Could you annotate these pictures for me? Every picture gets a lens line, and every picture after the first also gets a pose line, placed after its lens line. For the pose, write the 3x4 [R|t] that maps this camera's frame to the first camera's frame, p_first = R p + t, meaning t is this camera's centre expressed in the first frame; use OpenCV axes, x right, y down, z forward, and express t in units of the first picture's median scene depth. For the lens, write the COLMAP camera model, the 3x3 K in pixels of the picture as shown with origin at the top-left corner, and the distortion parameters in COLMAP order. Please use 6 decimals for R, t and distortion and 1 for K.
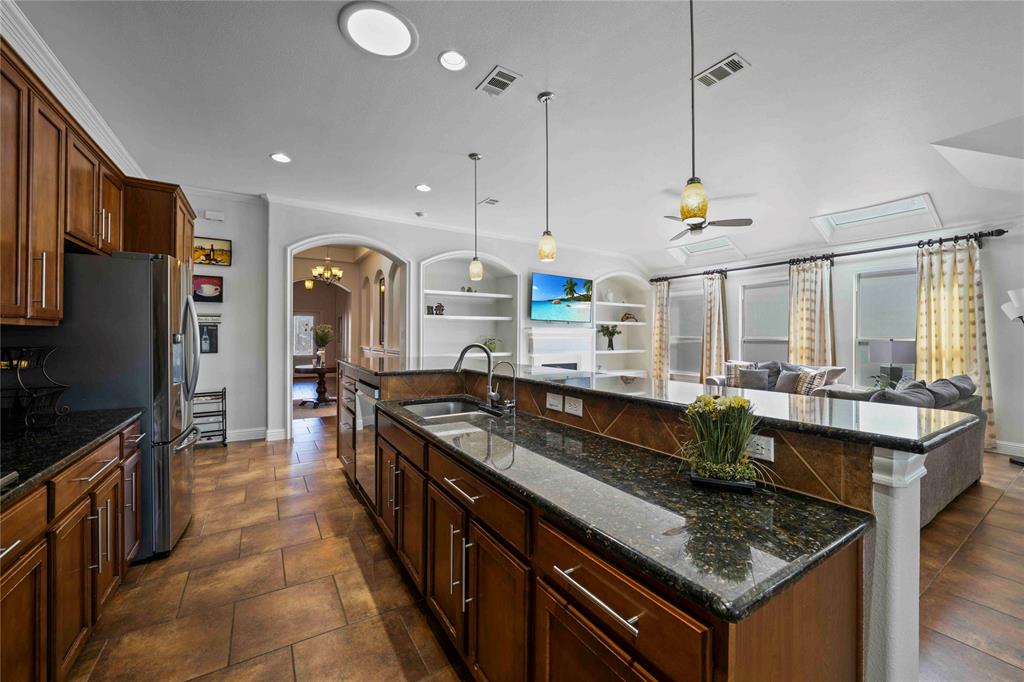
lens RADIAL K [[398.5, 0, 511.3], [0, 398.5, 335.1], [0, 0, 1]] dist [-0.014150, 0.000095]
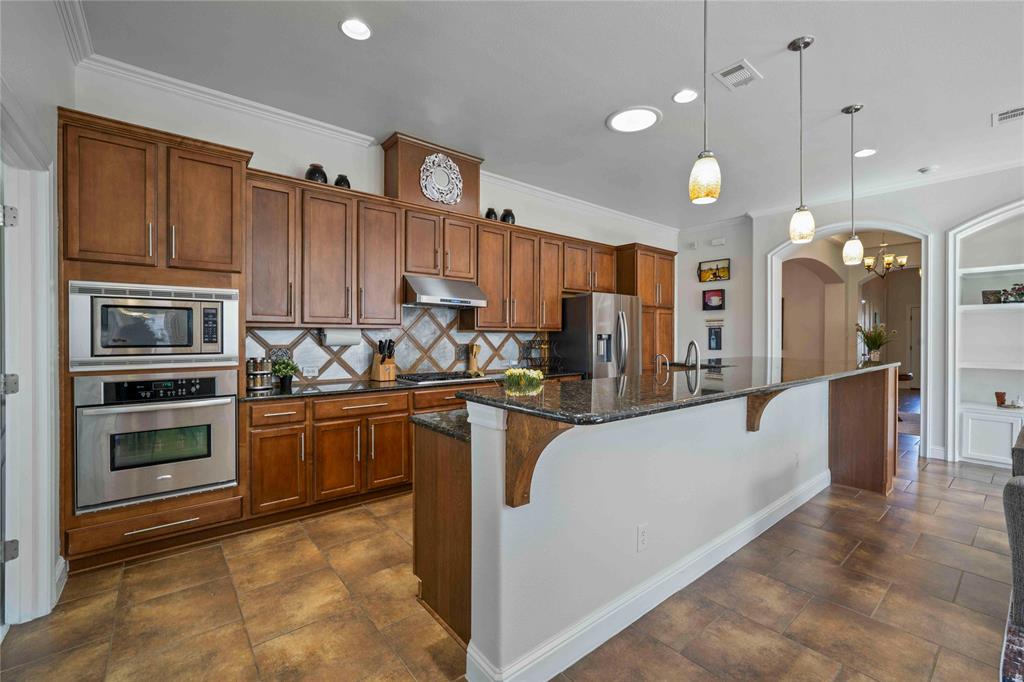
lens RADIAL K [[431.4, 0, 513.2], [0, 431.4, 341.5], [0, 0, 1]] dist [-0.008256, 0.001404]
pose [[0.123344, 0.008697, -0.992326, 0.537129], [-0.001784, 0.999962, 0.008543, 0.007616], [0.992362, 0.000717, 0.123354, 0.174711]]
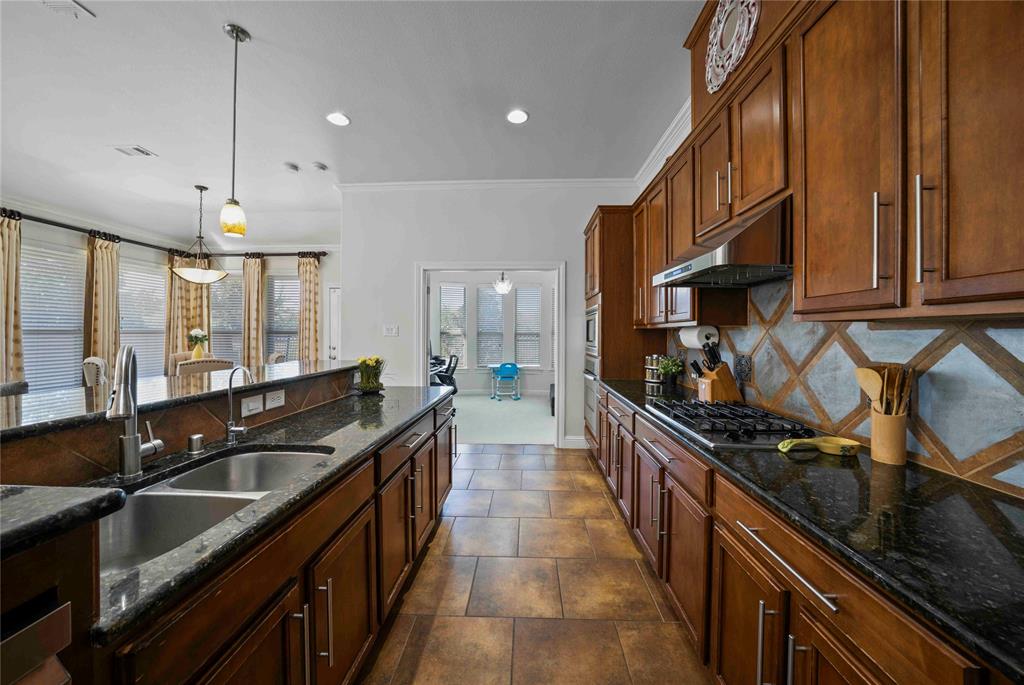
lens RADIAL K [[356.0, 0, 515.6], [0, 356.0, 335.1], [0, 0, 1]] dist [-0.020363, 0.002495]
pose [[-0.823230, -0.011515, 0.567591, -0.331825], [-0.007816, 0.999929, 0.008948, 0.000674], [-0.567654, 0.002930, -0.823262, 0.538421]]
